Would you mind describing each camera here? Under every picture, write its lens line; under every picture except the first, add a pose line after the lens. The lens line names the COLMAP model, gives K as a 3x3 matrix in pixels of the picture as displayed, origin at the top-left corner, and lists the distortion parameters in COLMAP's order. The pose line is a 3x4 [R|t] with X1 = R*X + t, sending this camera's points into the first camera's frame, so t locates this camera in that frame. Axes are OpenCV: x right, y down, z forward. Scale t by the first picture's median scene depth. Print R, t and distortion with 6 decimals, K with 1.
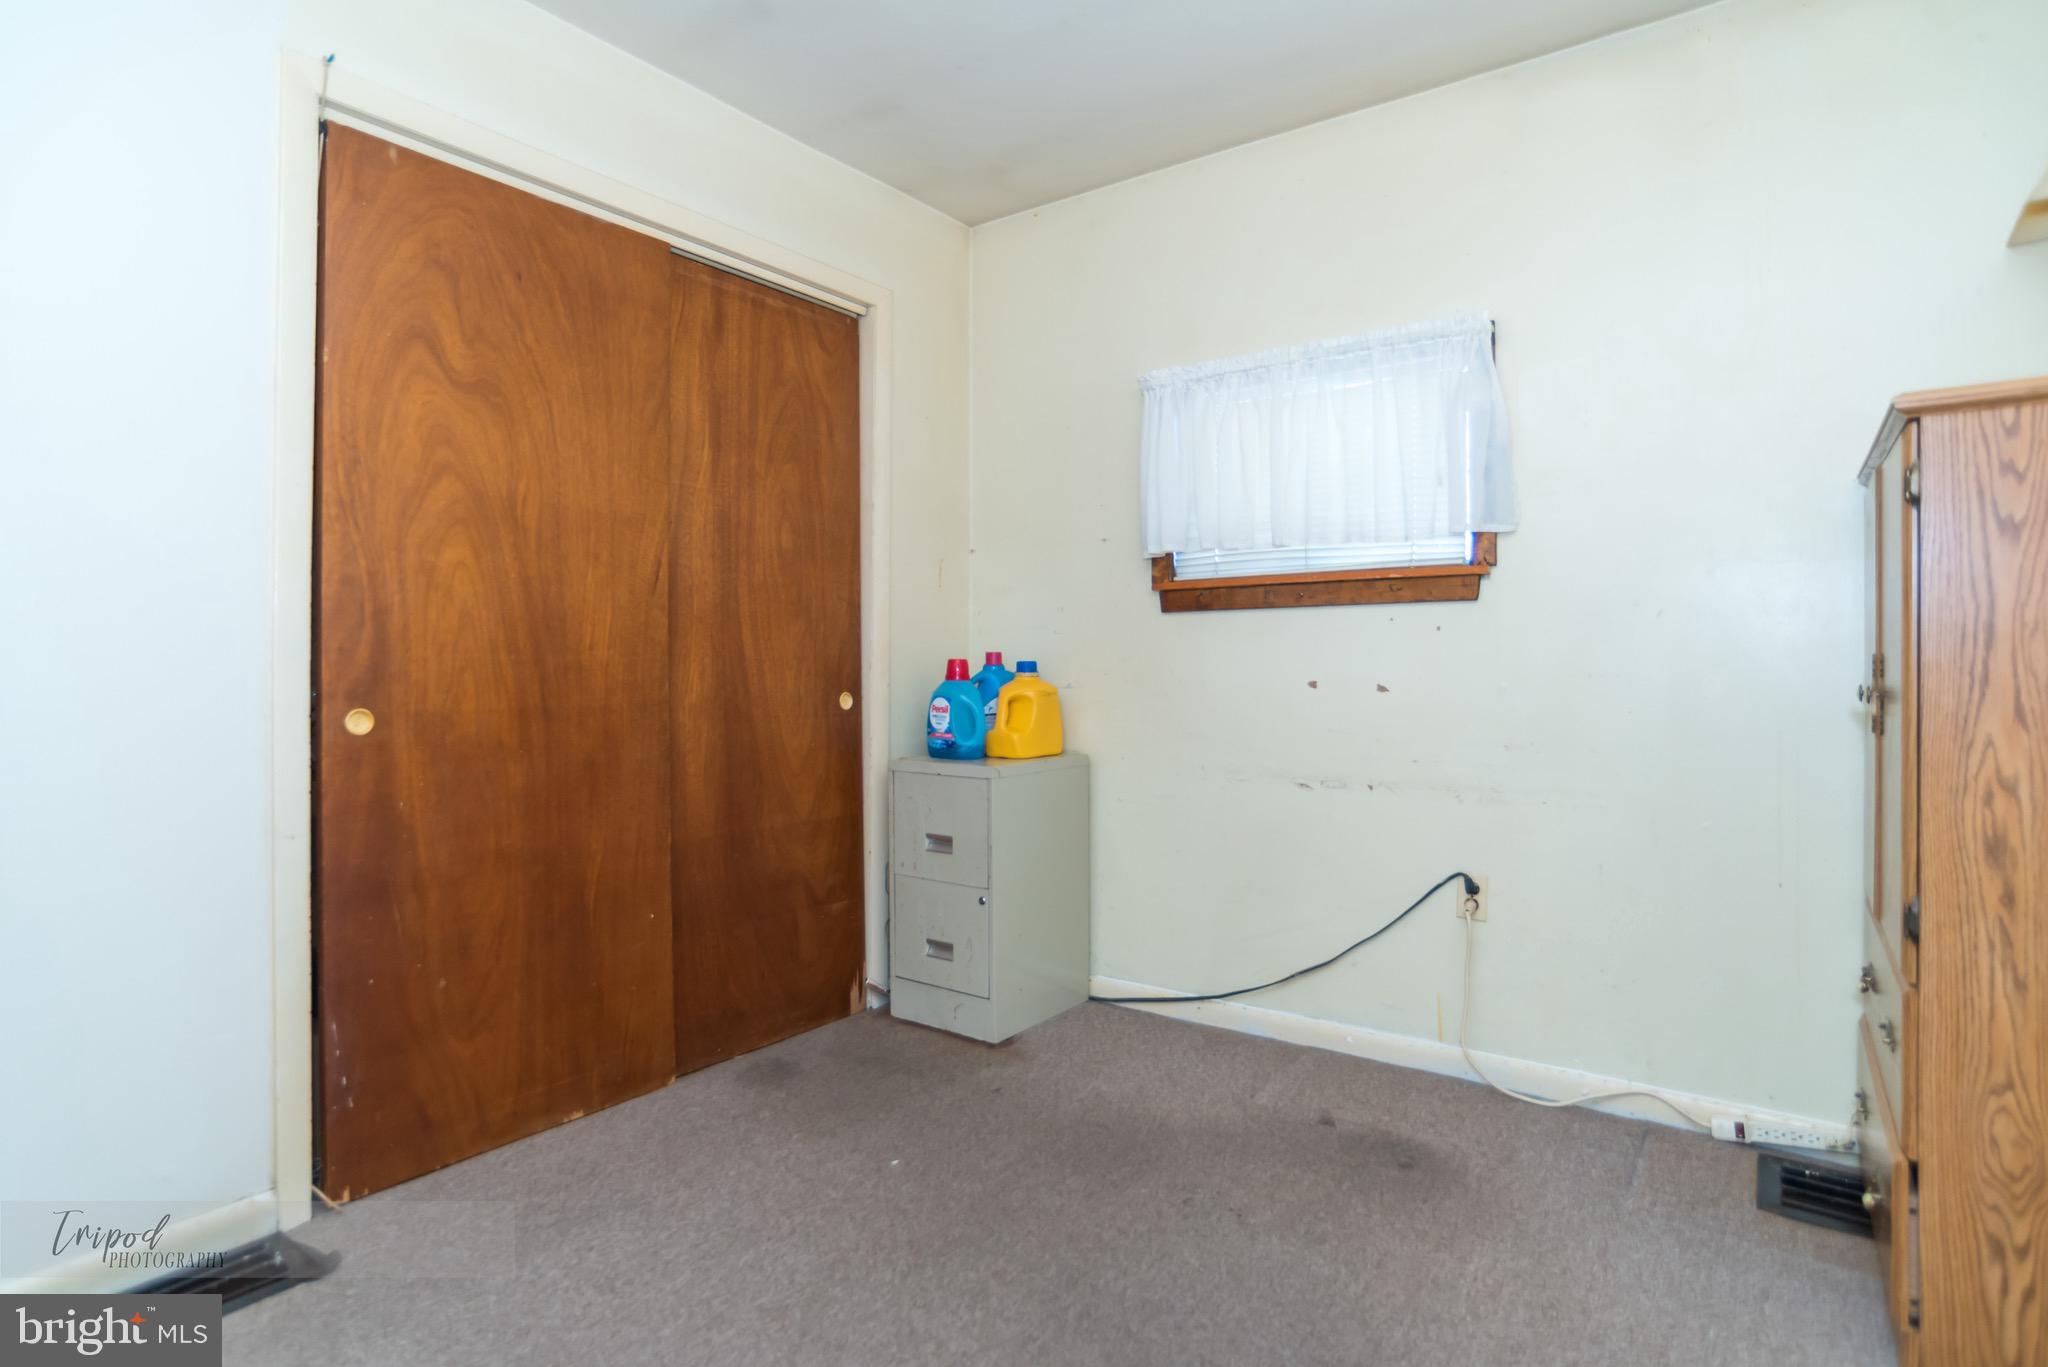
lens RADIAL K [[1086.8, 0, 1029.3], [0, 1086.8, 663.3], [0, 0, 1]] dist [-0.011423, 0.001132]
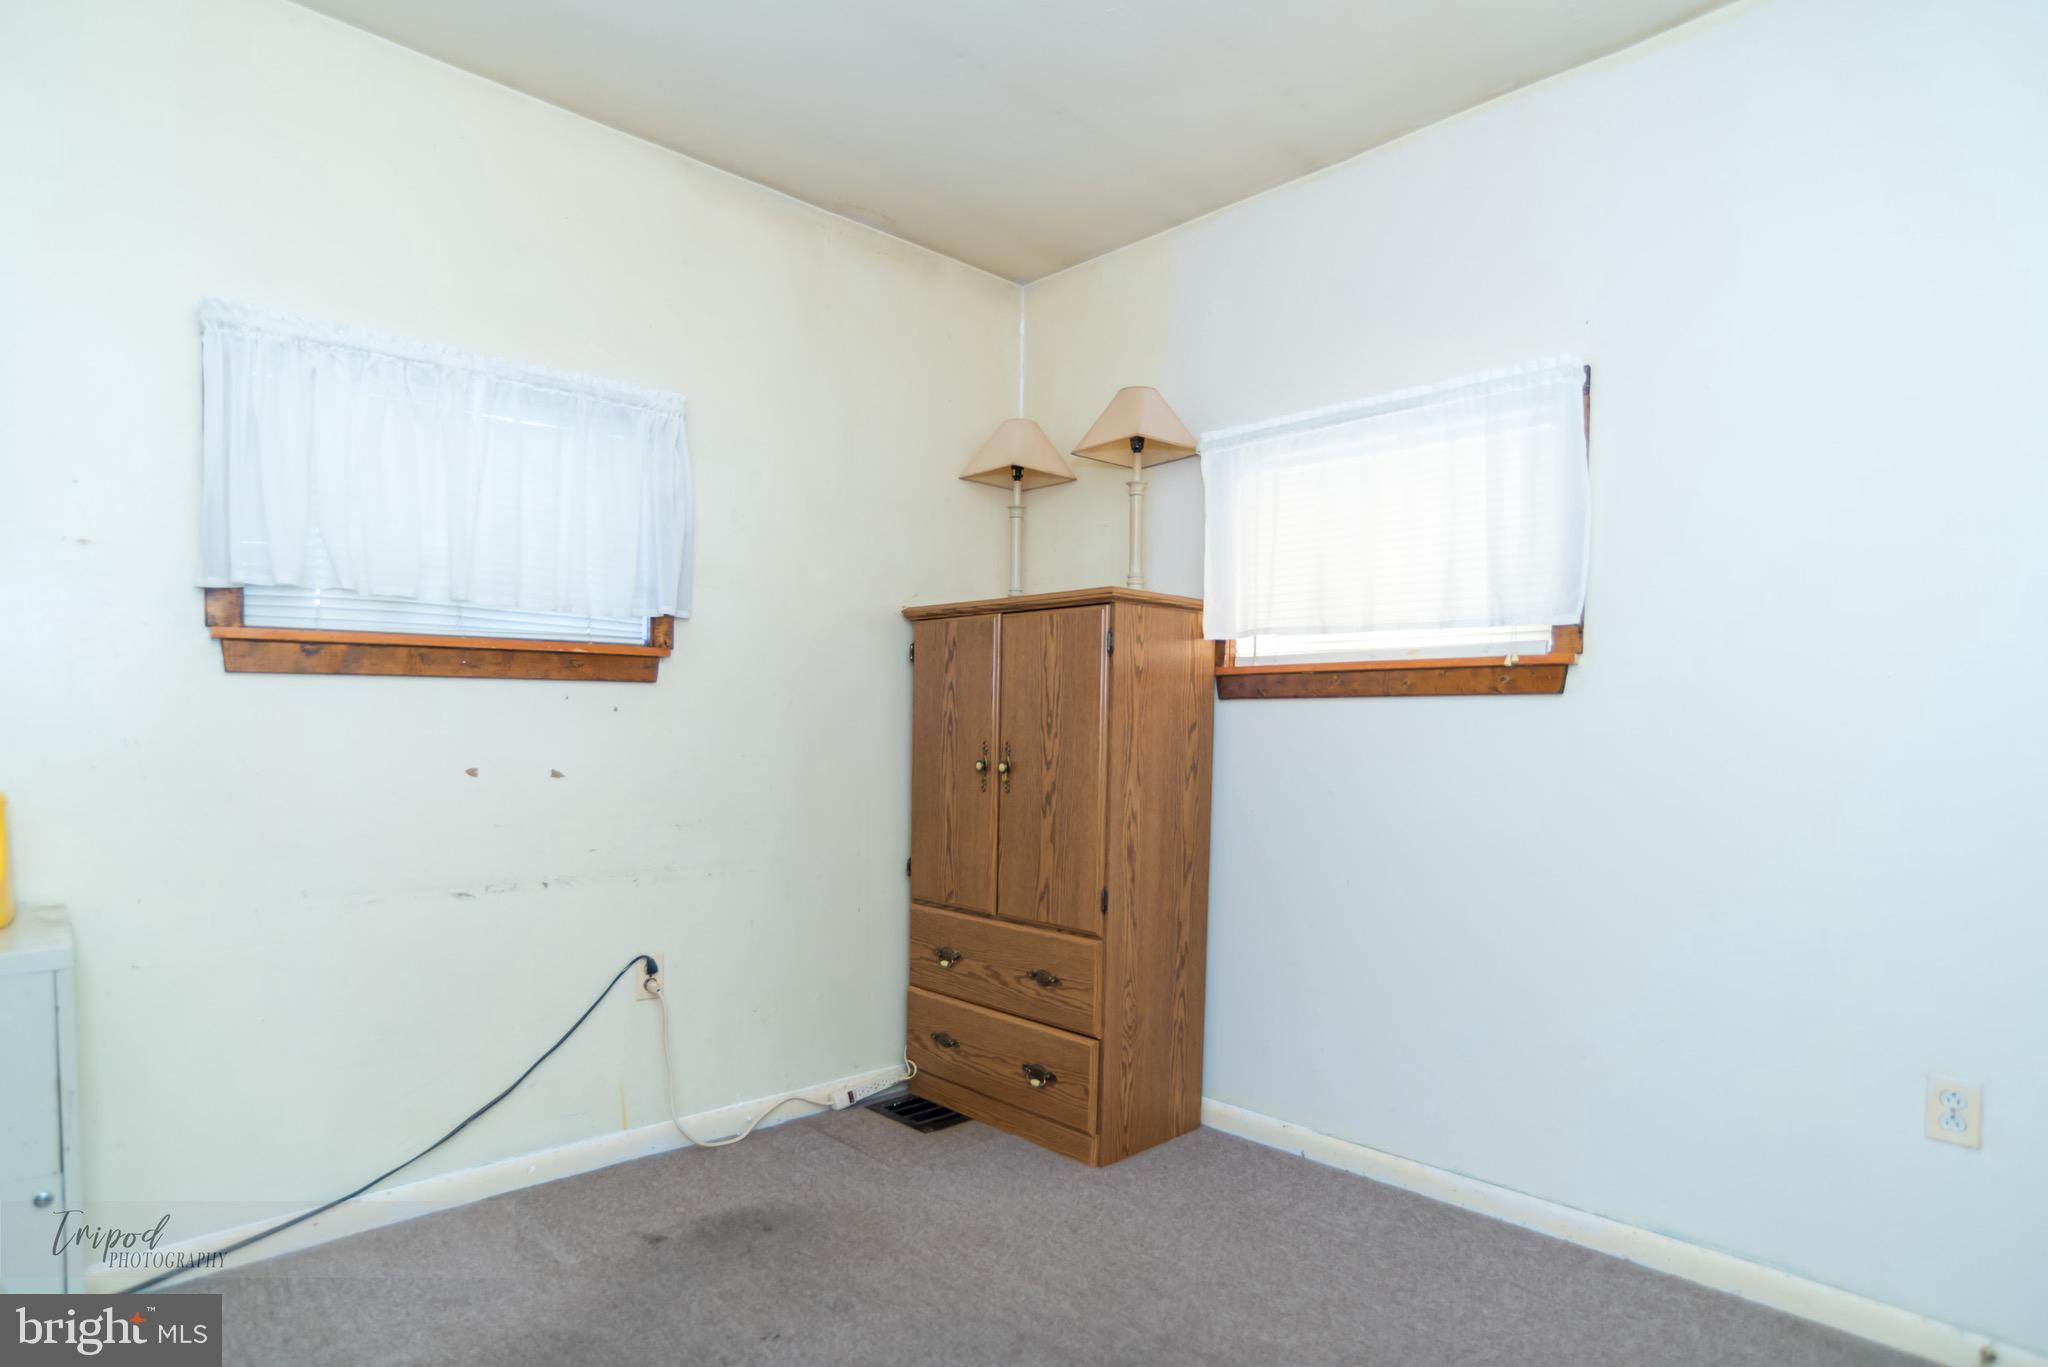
lens RADIAL K [[1089.6, 0, 1021.6], [0, 1089.6, 777.4], [0, 0, 1]] dist [-0.058943, 0.000899]
pose [[0.178081, -0.043173, 0.983068, -0.535600], [-0.007706, 0.998945, 0.045266, -0.019227], [-0.983986, -0.015637, 0.177561, 0.505964]]
